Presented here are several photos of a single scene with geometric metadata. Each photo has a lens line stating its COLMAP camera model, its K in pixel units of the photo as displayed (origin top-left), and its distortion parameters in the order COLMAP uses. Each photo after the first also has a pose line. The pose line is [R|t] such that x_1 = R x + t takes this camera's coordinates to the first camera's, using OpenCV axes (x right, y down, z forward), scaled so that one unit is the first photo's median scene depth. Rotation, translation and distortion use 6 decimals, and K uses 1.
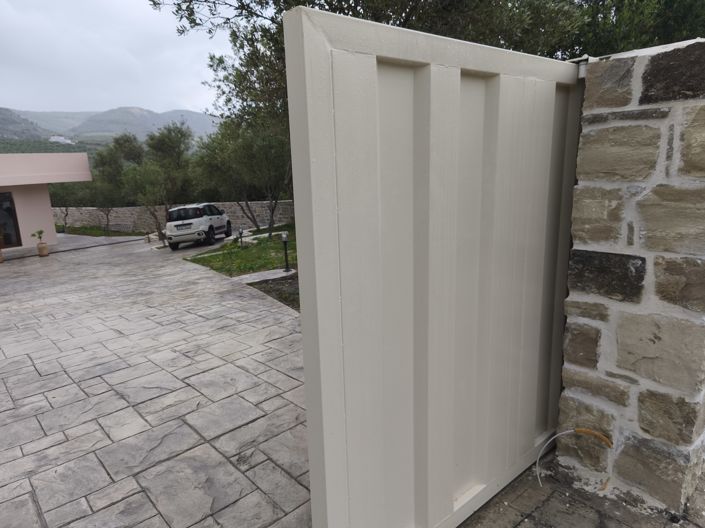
lens RADIAL K [[464.8, 0, 351.3], [0, 464.8, 263.6], [0, 0, 1]] dist [0.063882, -0.056812]
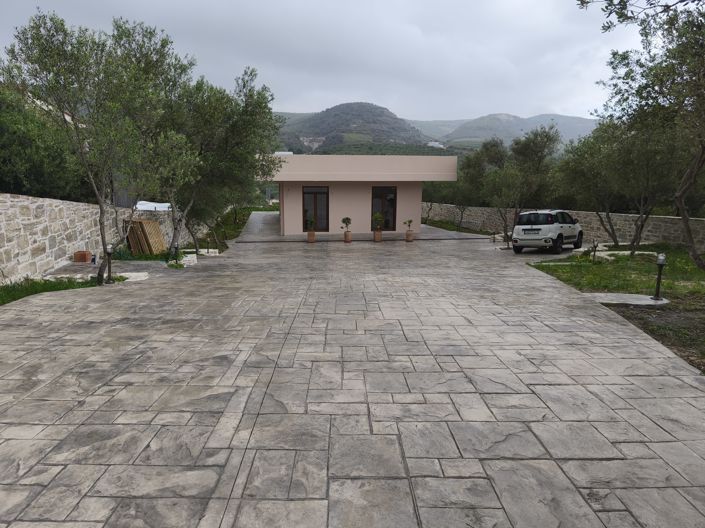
lens RADIAL K [[464.8, 0, 351.3], [0, 464.8, 263.6], [0, 0, 1]] dist [0.063882, -0.056812]
pose [[0.758429, 0.170819, -0.628972, -0.021628], [-0.176607, 0.982801, 0.053956, 0.002940], [0.627372, 0.070159, 0.775553, -0.005722]]
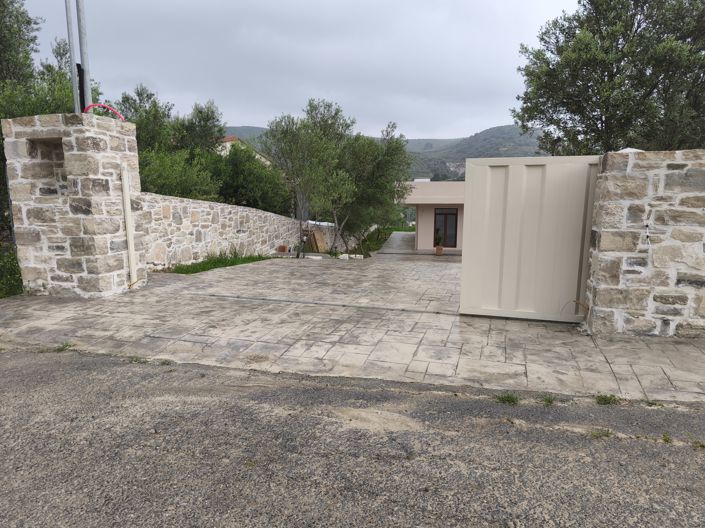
lens RADIAL K [[462.2, 0, 352.5], [0, 462.2, 264.0], [0, 0, 1]] dist [0.048009, -0.057756]
pose [[0.530423, 0.163241, -0.831868, 0.365630], [-0.203759, 0.977068, 0.061812, 0.048177], [0.822881, 0.136714, 0.551521, -0.259045]]
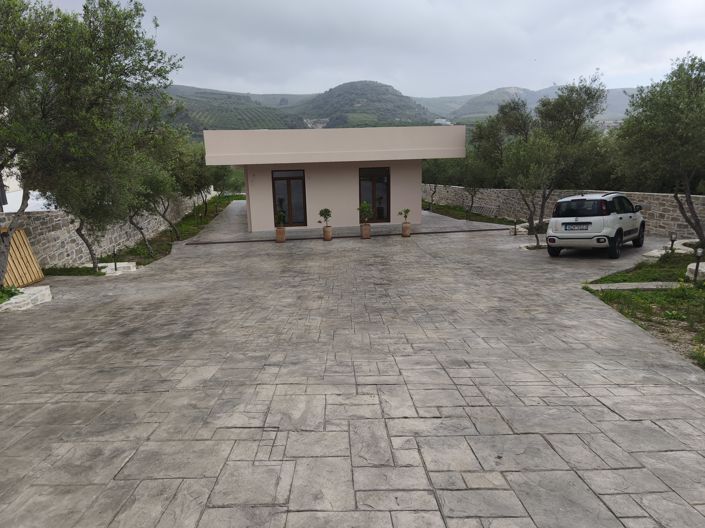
lens RADIAL K [[466.2, 0, 345.1], [0, 466.2, 267.1], [0, 0, 1]] dist [0.072359, -0.051991]
pose [[0.743817, 0.179753, -0.643758, -0.274956], [-0.149336, 0.983504, 0.102071, -0.072437], [0.651486, 0.020214, 0.758391, 0.459413]]
